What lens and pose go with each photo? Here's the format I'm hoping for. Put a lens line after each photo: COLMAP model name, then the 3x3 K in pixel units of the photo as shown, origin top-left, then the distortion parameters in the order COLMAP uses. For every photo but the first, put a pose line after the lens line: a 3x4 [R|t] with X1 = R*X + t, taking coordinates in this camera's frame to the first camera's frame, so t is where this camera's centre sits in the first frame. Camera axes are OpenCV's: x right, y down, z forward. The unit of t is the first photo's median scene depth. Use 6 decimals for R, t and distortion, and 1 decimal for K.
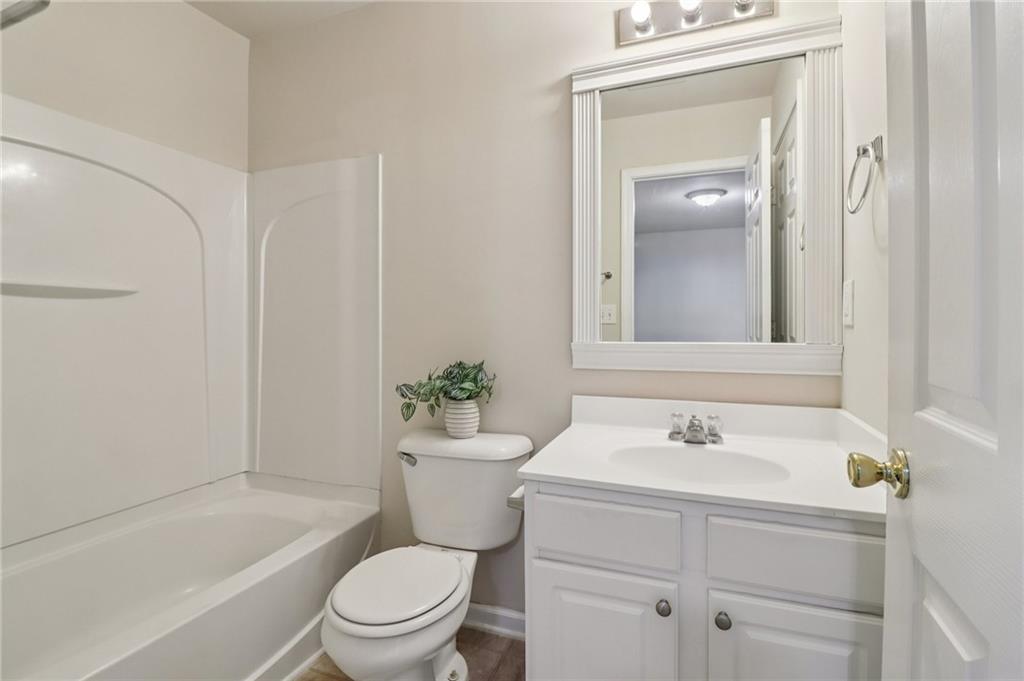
lens RADIAL K [[481.0, 0, 512.7], [0, 481.0, 322.1], [0, 0, 1]] dist [-0.000470, -0.001142]
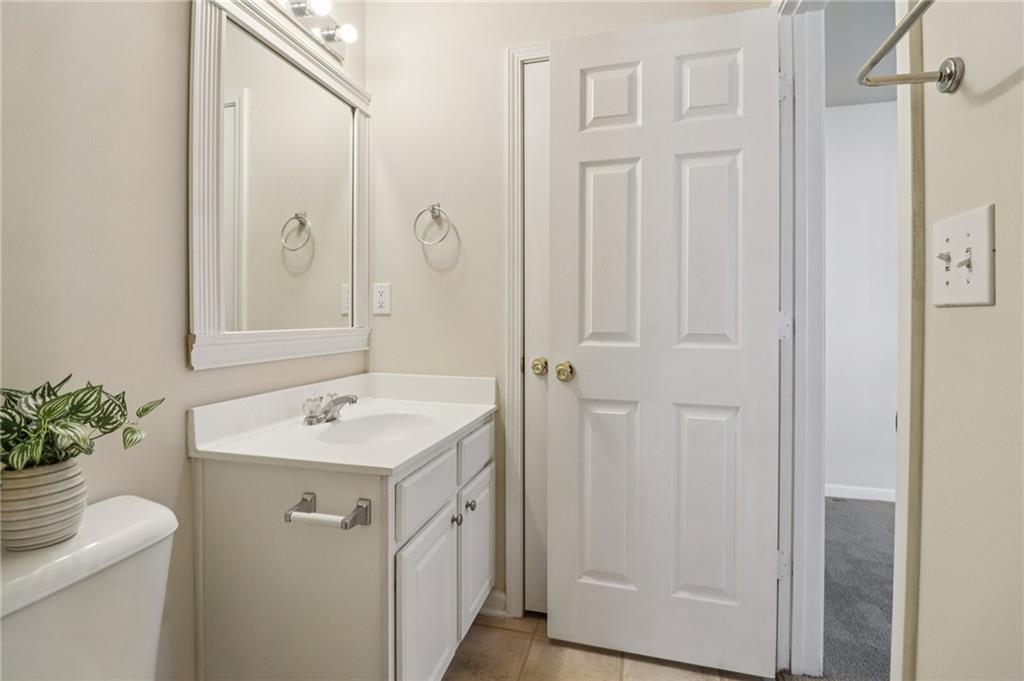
lens RADIAL K [[481.0, 0, 512.7], [0, 481.0, 322.1], [0, 0, 1]] dist [-0.000470, -0.001142]
pose [[-0.105262, -0.003766, 0.994437, -0.723427], [-0.001947, 0.999992, 0.003581, 0.022846], [-0.994443, -0.001559, -0.105268, 0.676260]]
